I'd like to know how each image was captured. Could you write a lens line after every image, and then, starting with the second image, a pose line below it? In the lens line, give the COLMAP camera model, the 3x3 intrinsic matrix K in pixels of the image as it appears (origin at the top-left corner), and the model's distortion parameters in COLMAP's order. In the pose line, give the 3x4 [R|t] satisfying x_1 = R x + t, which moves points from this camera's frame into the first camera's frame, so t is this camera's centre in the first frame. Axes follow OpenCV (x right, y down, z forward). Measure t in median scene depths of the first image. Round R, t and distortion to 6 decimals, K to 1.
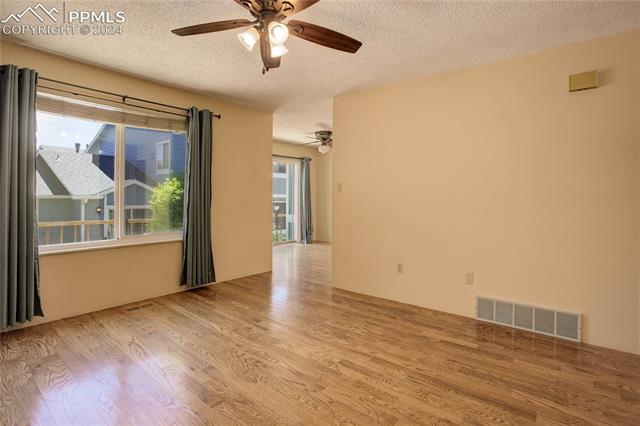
lens RADIAL K [[318.8, 0, 310.9], [0, 318.8, 190.7], [0, 0, 1]] dist [-0.031577, 0.001978]
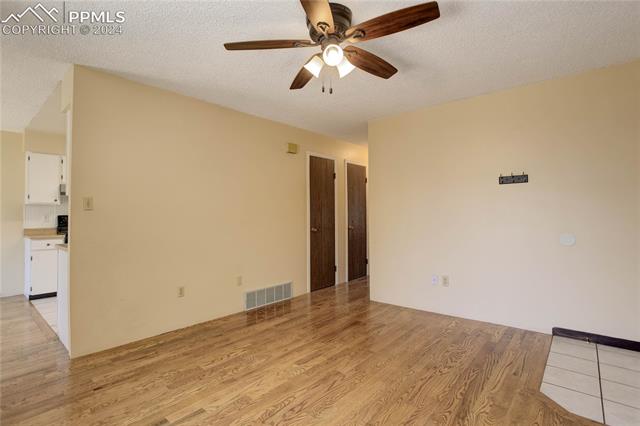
lens RADIAL K [[318.8, 0, 318.8], [0, 318.8, 215.6], [0, 0, 1]] dist [-0.031577, 0.001978]
pose [[0.007520, -0.011333, 0.999908, -0.810366], [-0.011173, 0.999872, 0.011416, 0.003739], [-0.999909, -0.011258, 0.007393, 0.739025]]
